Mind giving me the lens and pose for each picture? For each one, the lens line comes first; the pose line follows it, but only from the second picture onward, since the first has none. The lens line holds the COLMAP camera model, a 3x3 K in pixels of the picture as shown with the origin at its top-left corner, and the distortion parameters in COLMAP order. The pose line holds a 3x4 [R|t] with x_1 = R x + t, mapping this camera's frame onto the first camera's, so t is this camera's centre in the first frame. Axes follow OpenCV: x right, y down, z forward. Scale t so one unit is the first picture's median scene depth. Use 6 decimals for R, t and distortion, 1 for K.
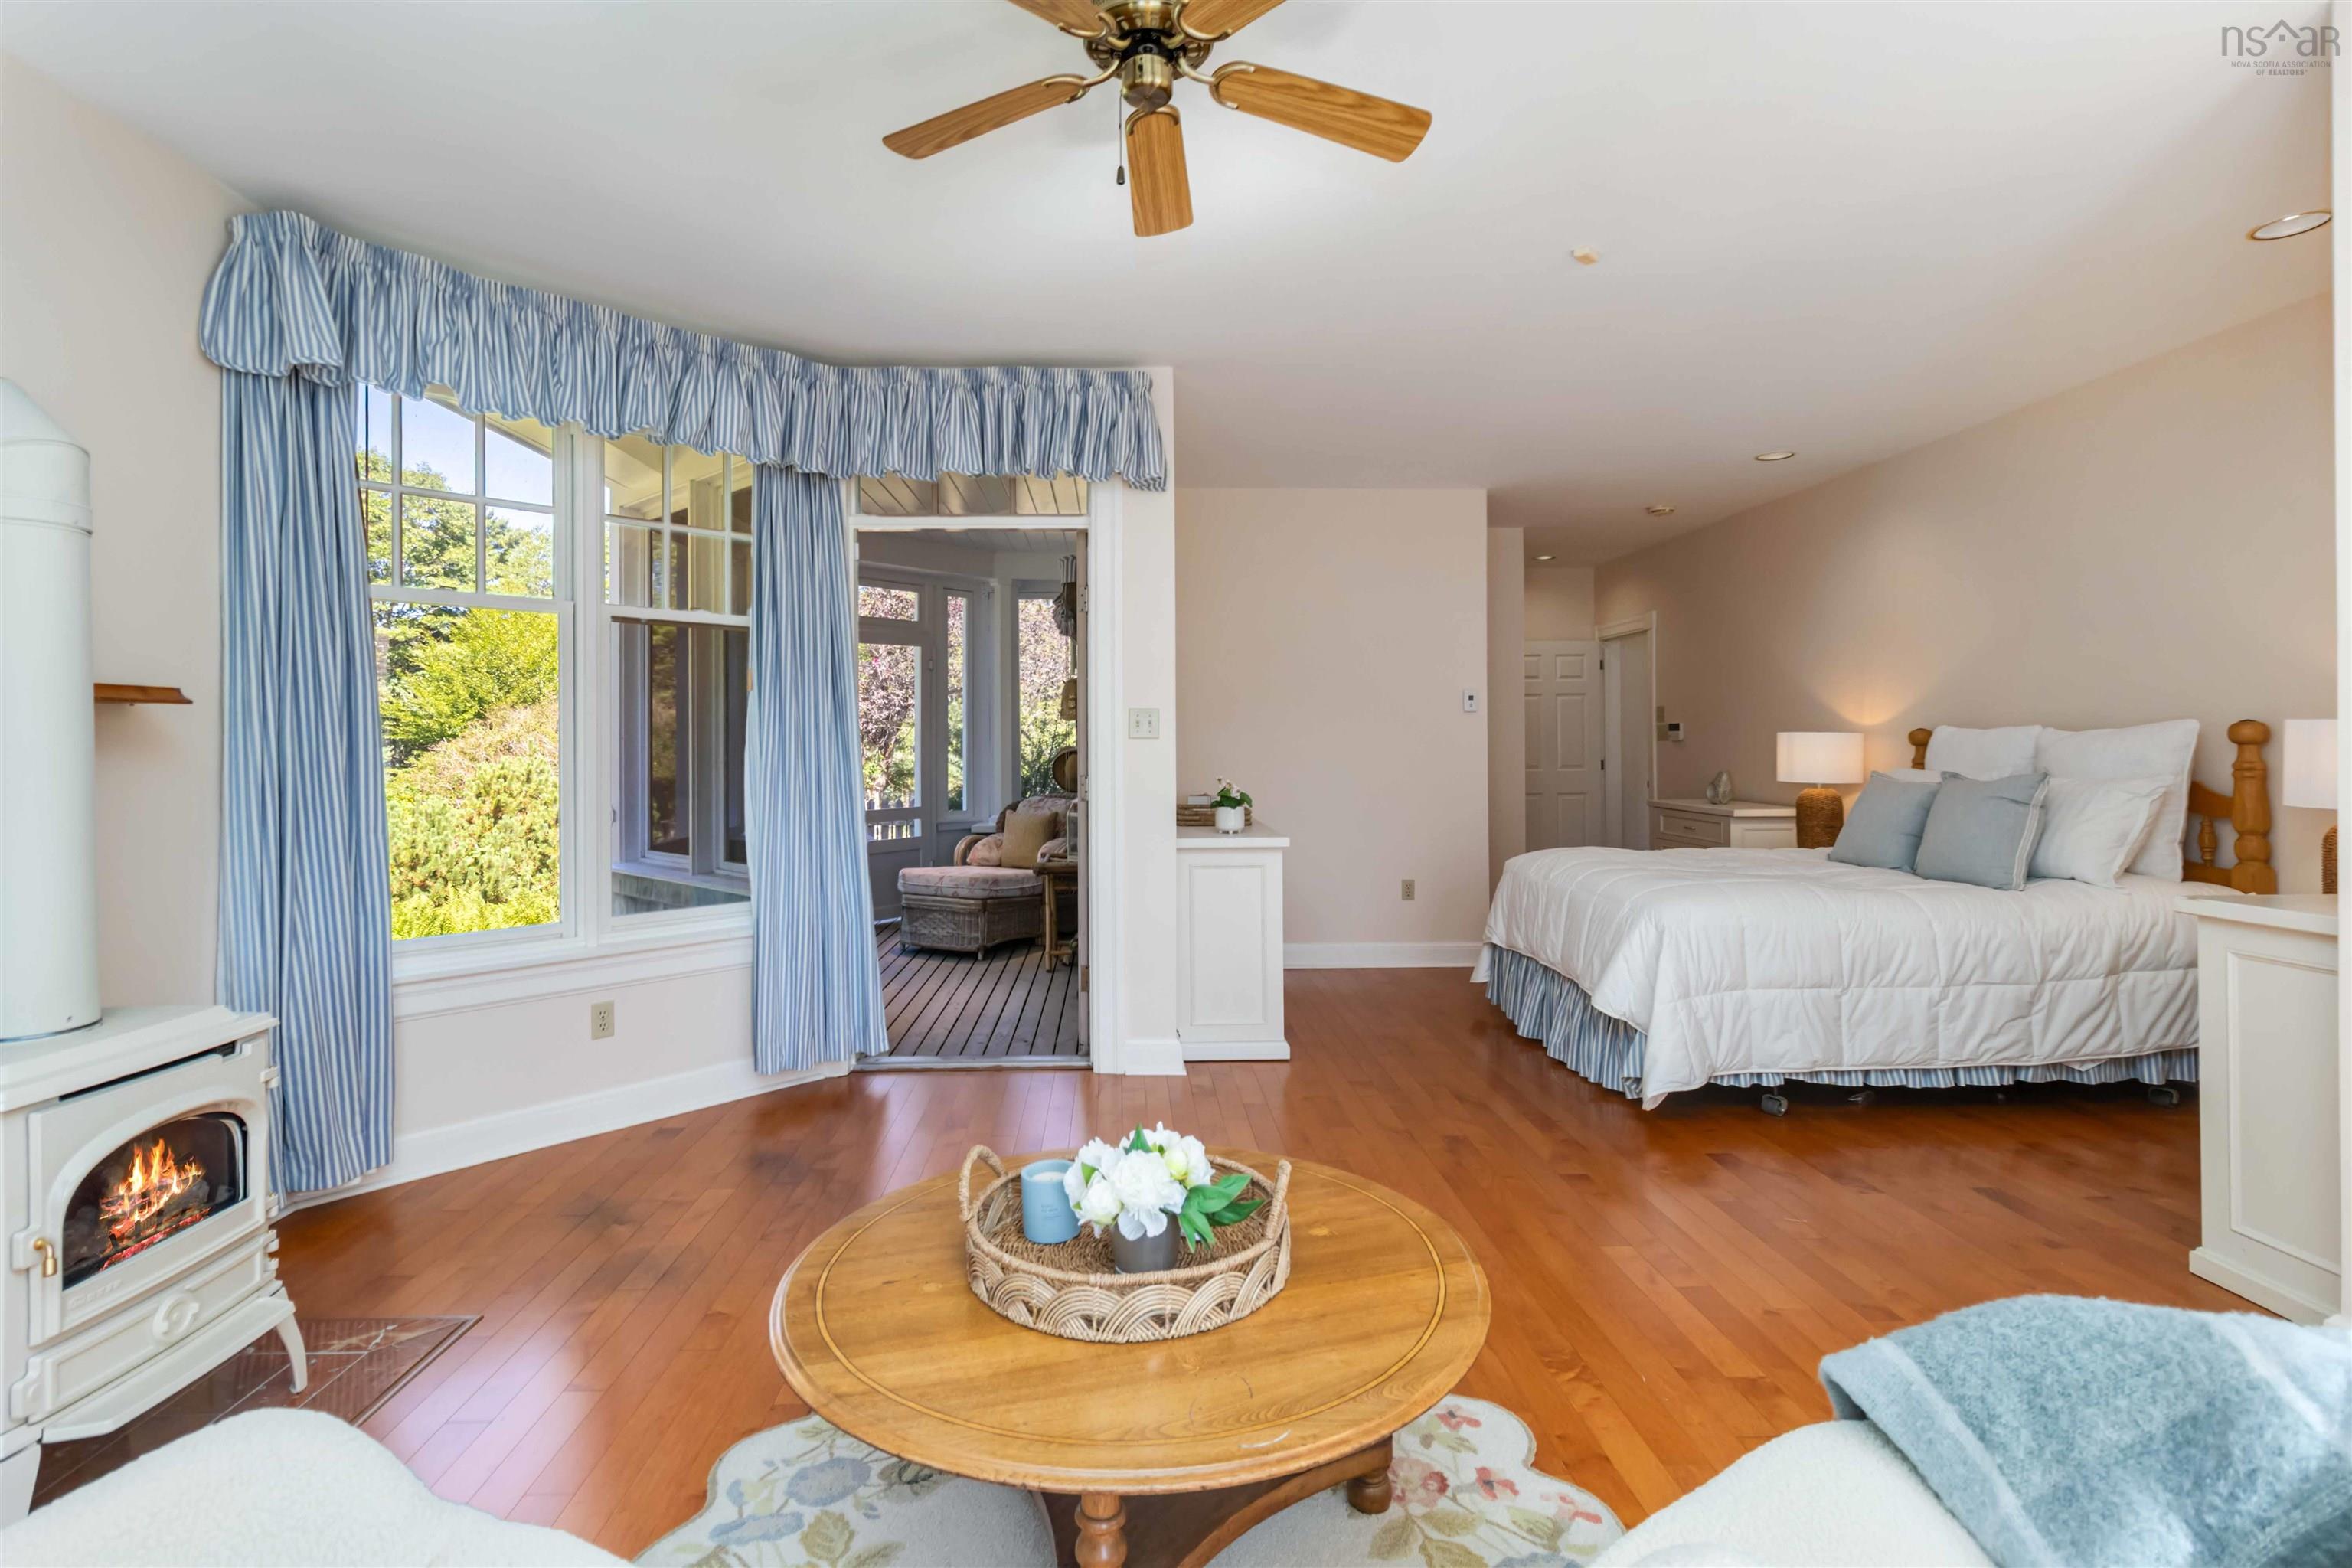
lens RADIAL K [[1098.1, 0, 1160.9], [0, 1098.1, 757.0], [0, 0, 1]] dist [-0.000946, -0.000061]
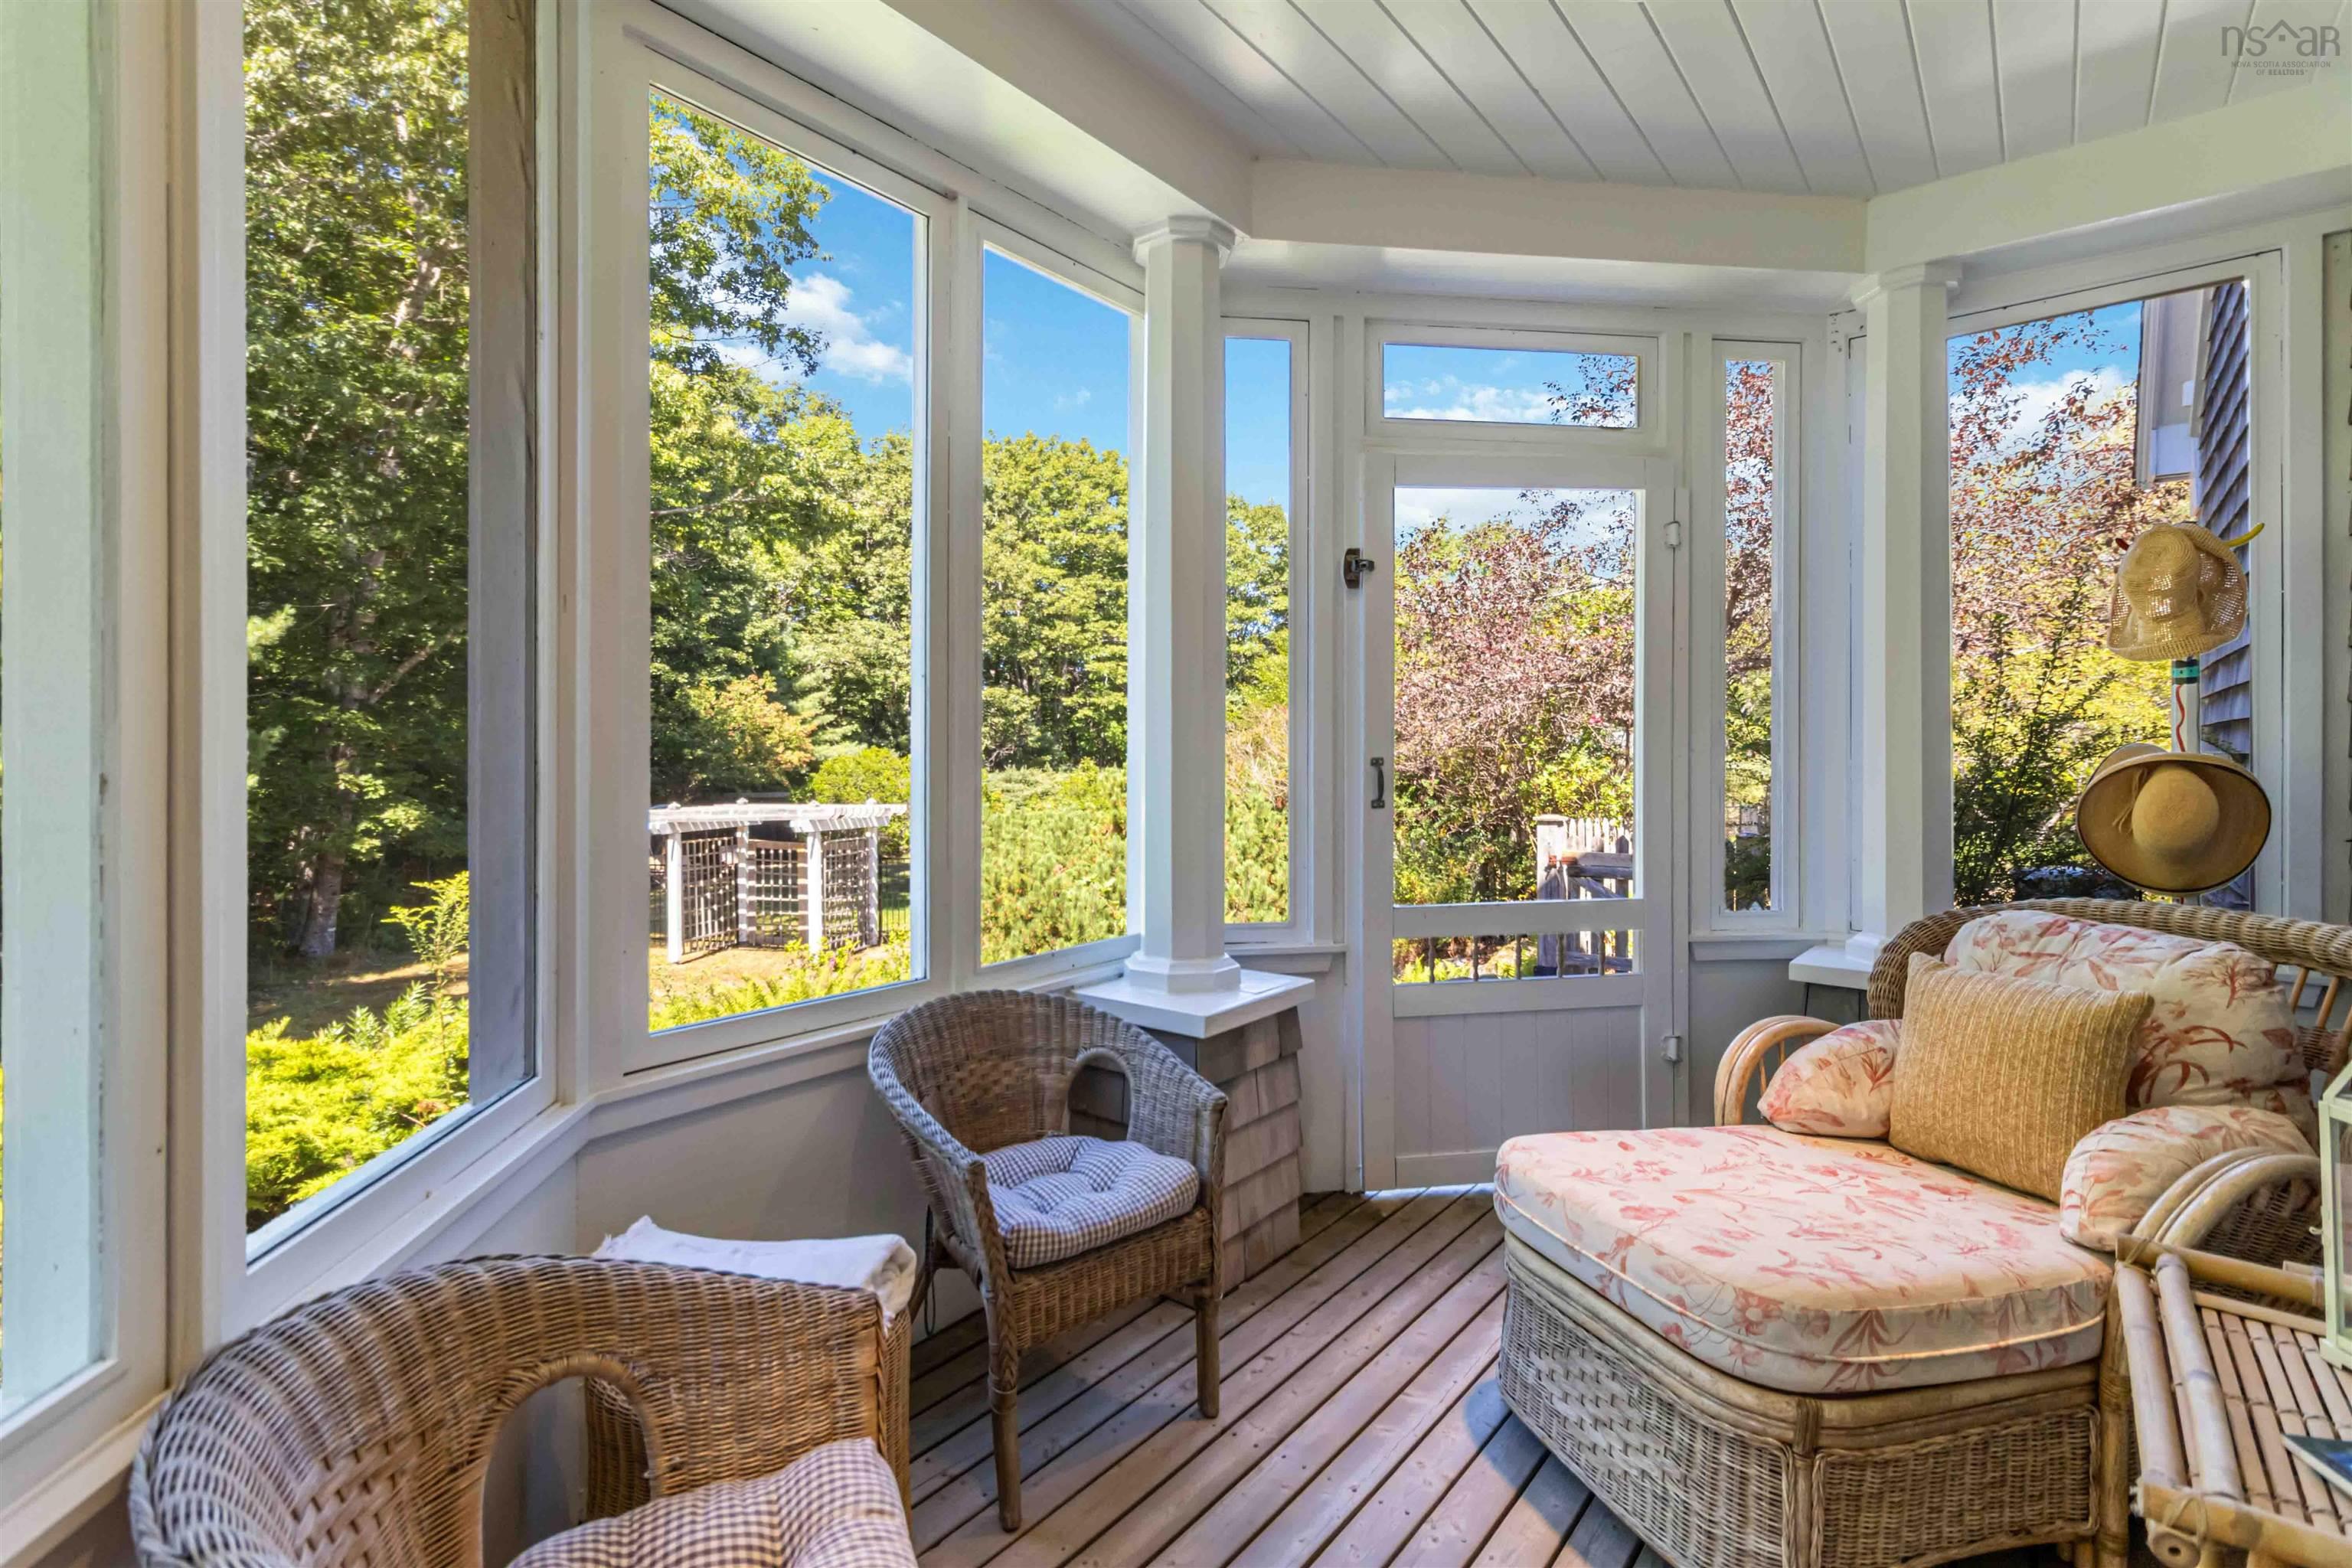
lens RADIAL K [[1098.1, 0, 1160.9], [0, 1098.1, 757.0], [0, 0, 1]] dist [-0.000946, -0.000061]
pose [[0.756468, 0.007491, -0.653988, -0.096828], [-0.008926, 0.999960, 0.001130, -0.005460], [0.653970, 0.004983, 0.756504, 0.619323]]
